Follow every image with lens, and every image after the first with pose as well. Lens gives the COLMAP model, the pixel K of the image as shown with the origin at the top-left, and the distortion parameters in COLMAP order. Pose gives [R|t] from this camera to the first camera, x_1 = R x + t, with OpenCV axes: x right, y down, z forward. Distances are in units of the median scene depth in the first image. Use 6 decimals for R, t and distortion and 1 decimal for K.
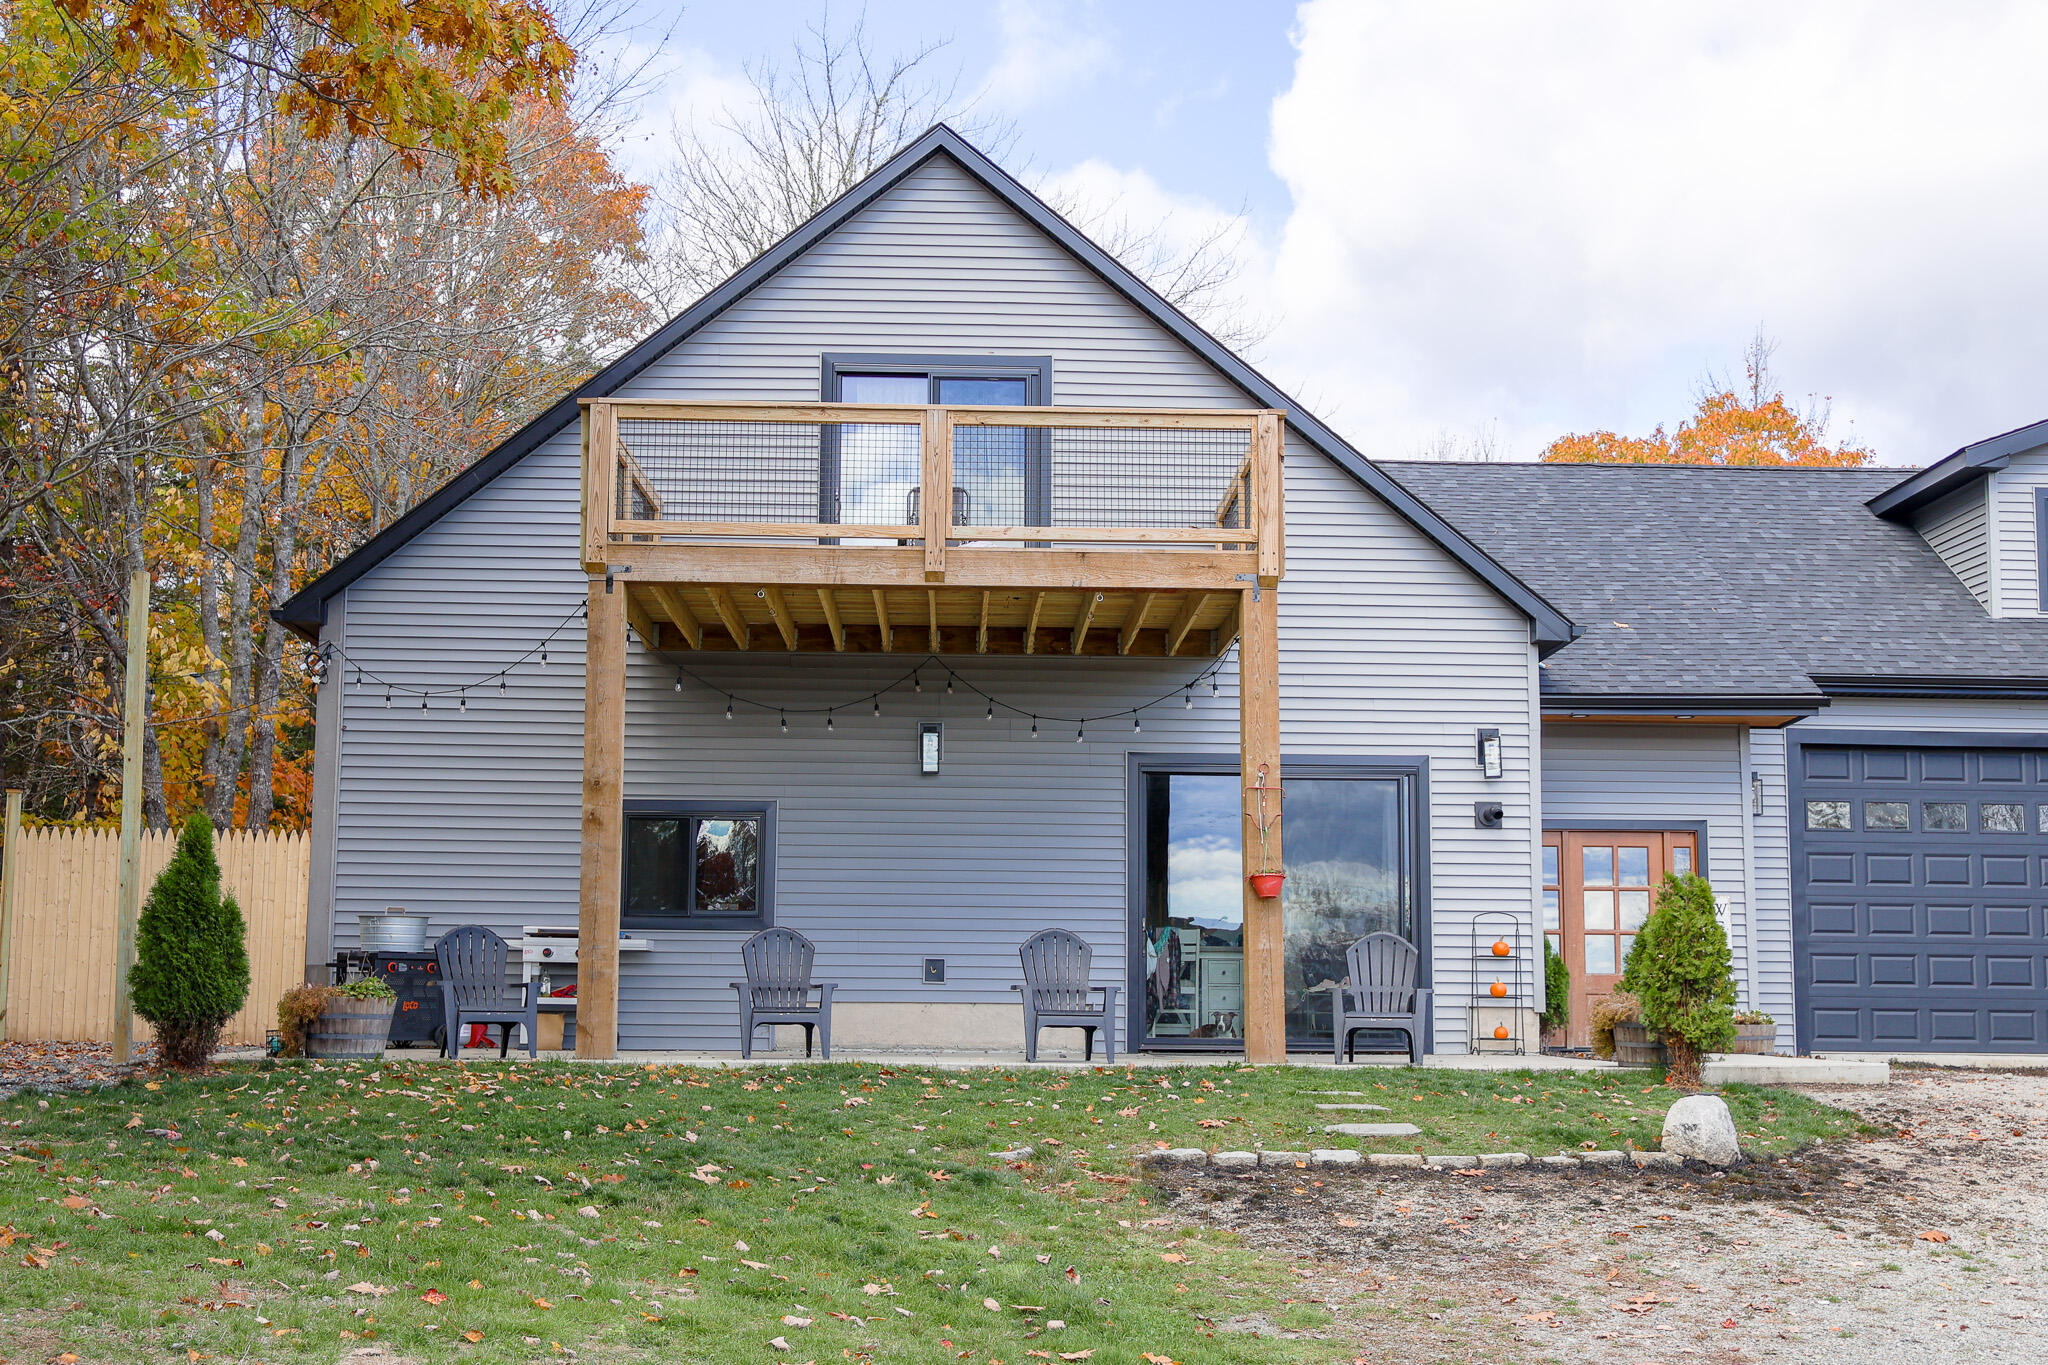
lens RADIAL K [[2689.9, 0, 1024.0], [0, 2689.9, 682.5], [0, 0, 1]] dist [-0.002918, -0.020940]
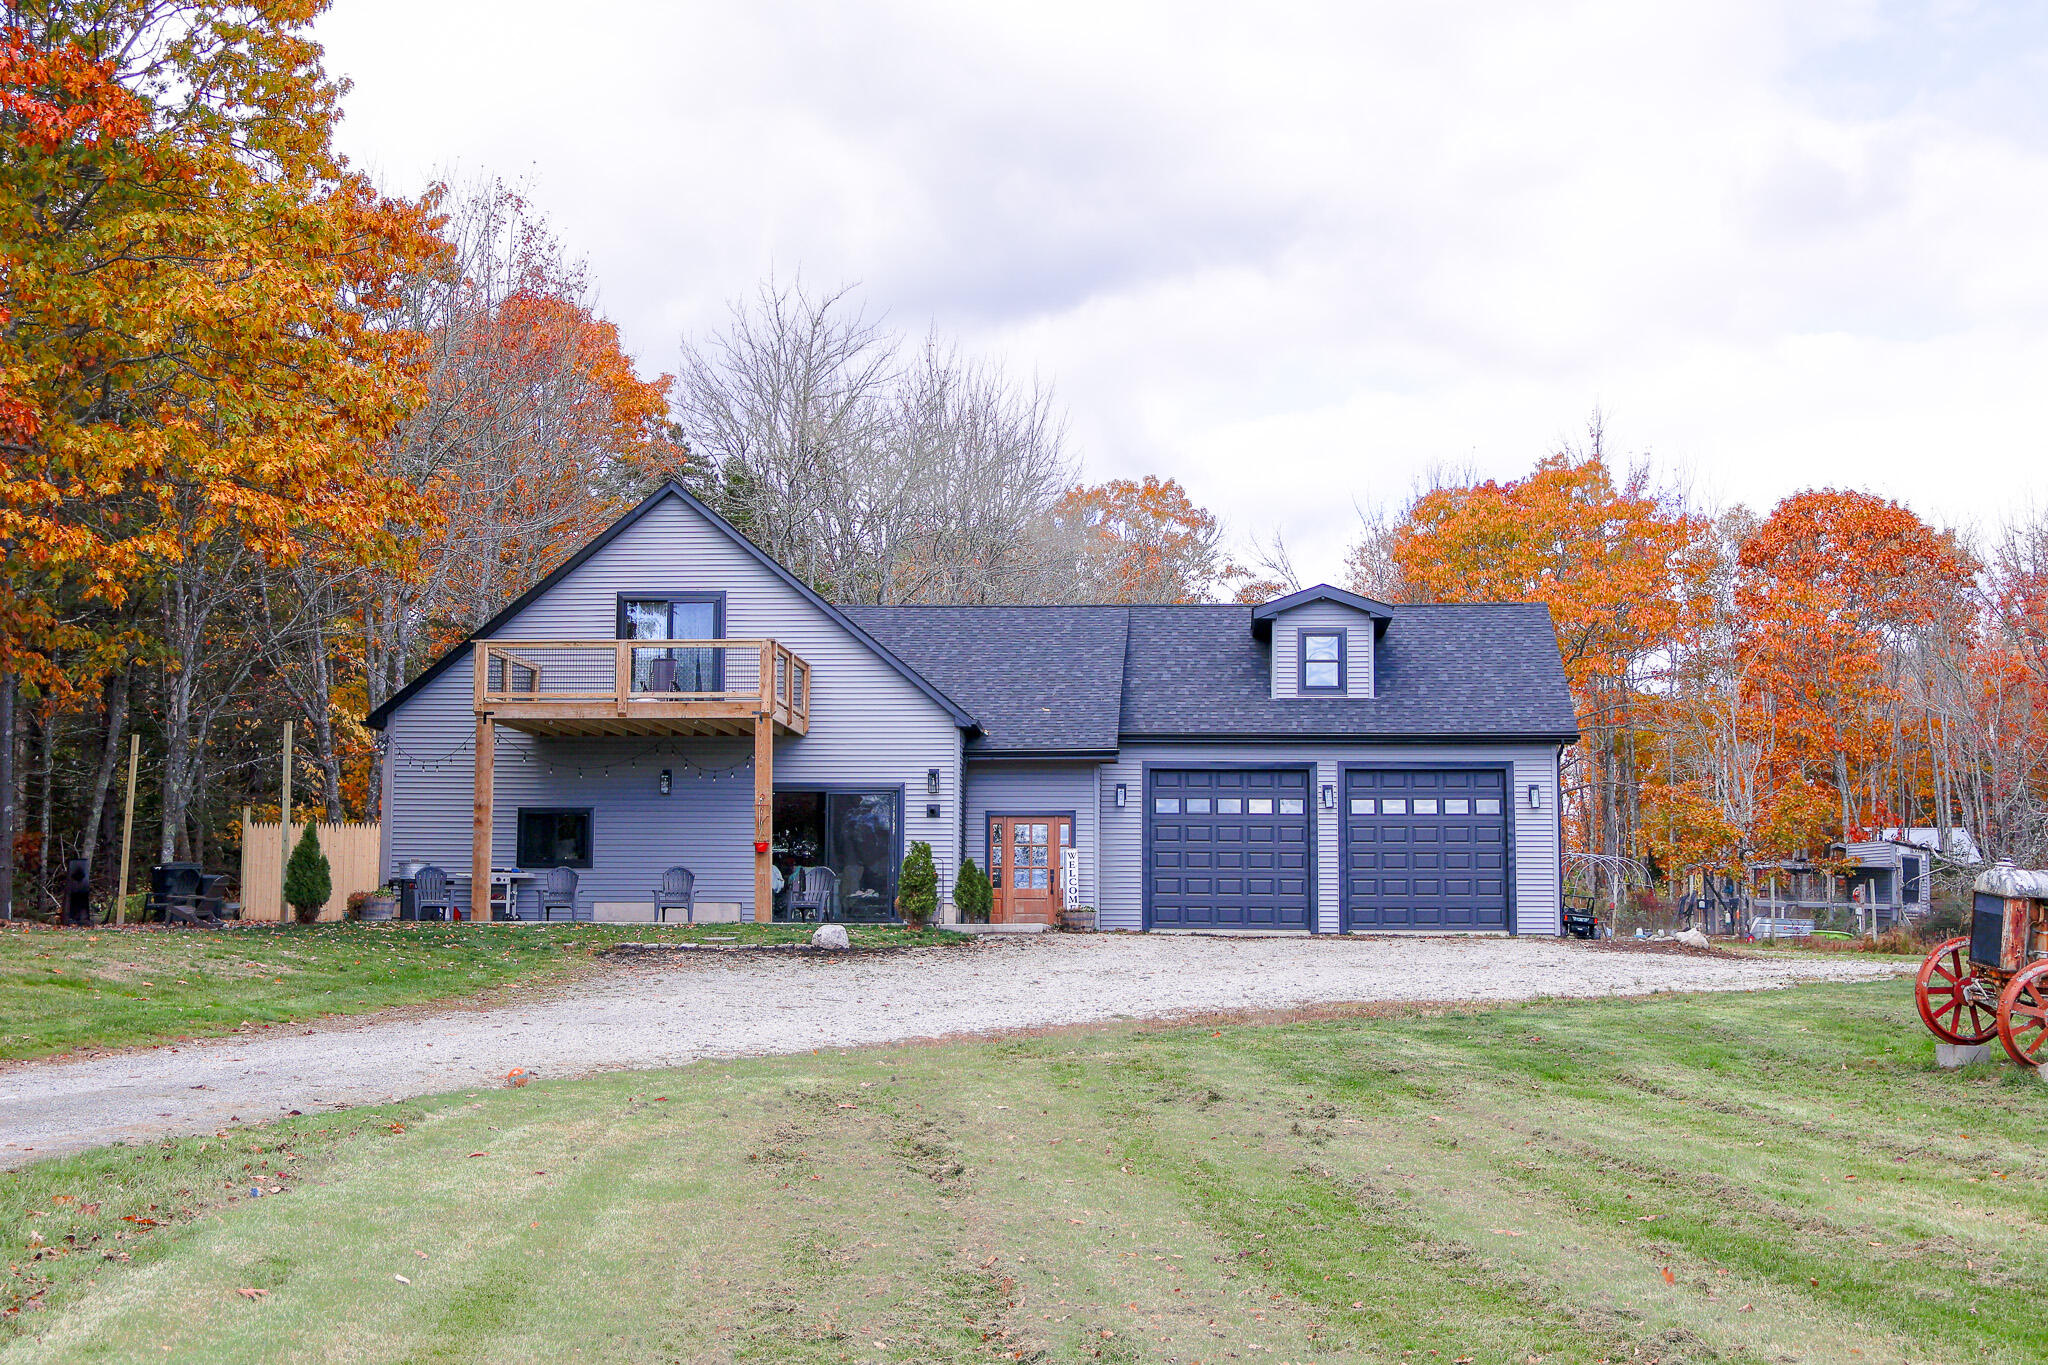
lens RADIAL K [[2633.1, 0, 1024.0], [0, 2633.1, 682.5], [0, 0, 1]] dist [-0.002474, -0.004391]
pose [[0.995505, -0.013235, -0.093784, 0.477746], [0.014962, 0.999731, 0.017729, -0.093199], [0.093524, -0.019053, 0.995435, -1.116976]]
